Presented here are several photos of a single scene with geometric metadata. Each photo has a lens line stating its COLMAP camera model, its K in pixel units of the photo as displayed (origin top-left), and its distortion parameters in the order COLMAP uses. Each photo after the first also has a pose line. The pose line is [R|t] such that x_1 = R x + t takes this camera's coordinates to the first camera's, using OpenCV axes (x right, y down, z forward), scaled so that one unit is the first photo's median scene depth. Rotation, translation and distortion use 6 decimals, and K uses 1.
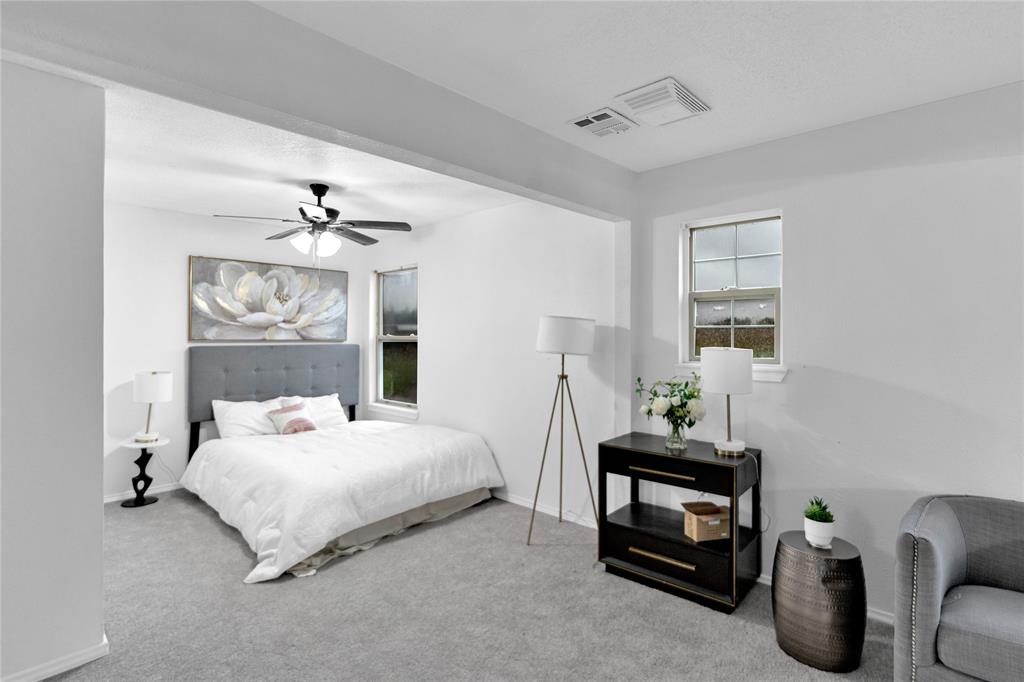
lens RADIAL K [[501.9, 0, 511.2], [0, 501.9, 335.9], [0, 0, 1]] dist [0.001417, -0.000165]
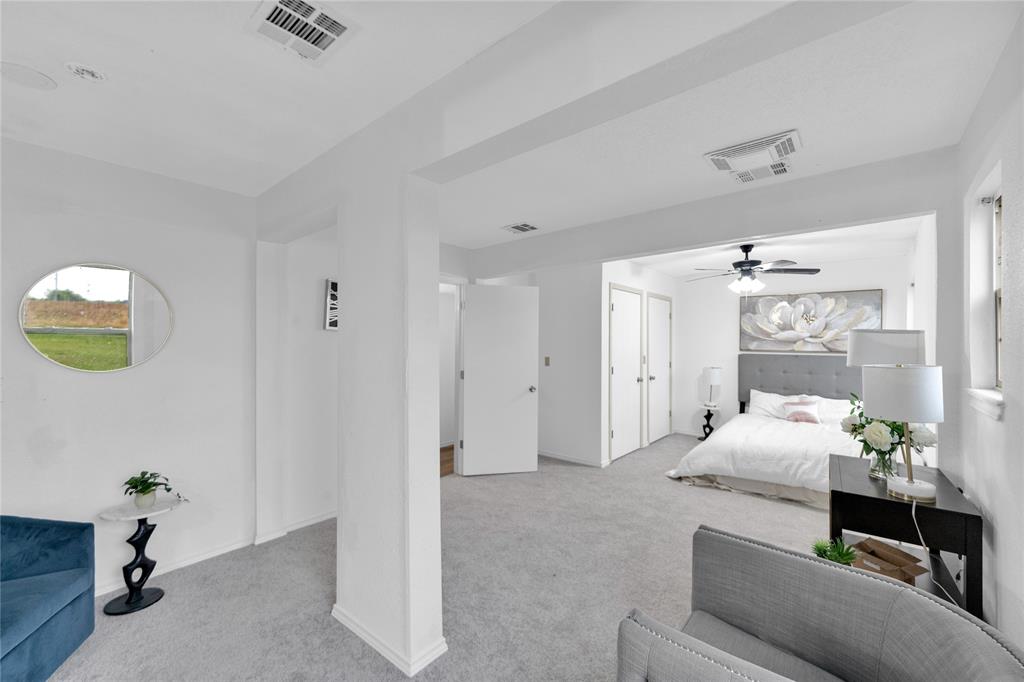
lens RADIAL K [[421.4, 0, 510.7], [0, 421.4, 341.1], [0, 0, 1]] dist [0.000504, -0.000003]
pose [[0.061052, -0.004965, -0.998122, 0.632054], [-0.009936, 0.999935, -0.005582, -0.004467], [0.998085, 0.010258, 0.060999, 0.180243]]
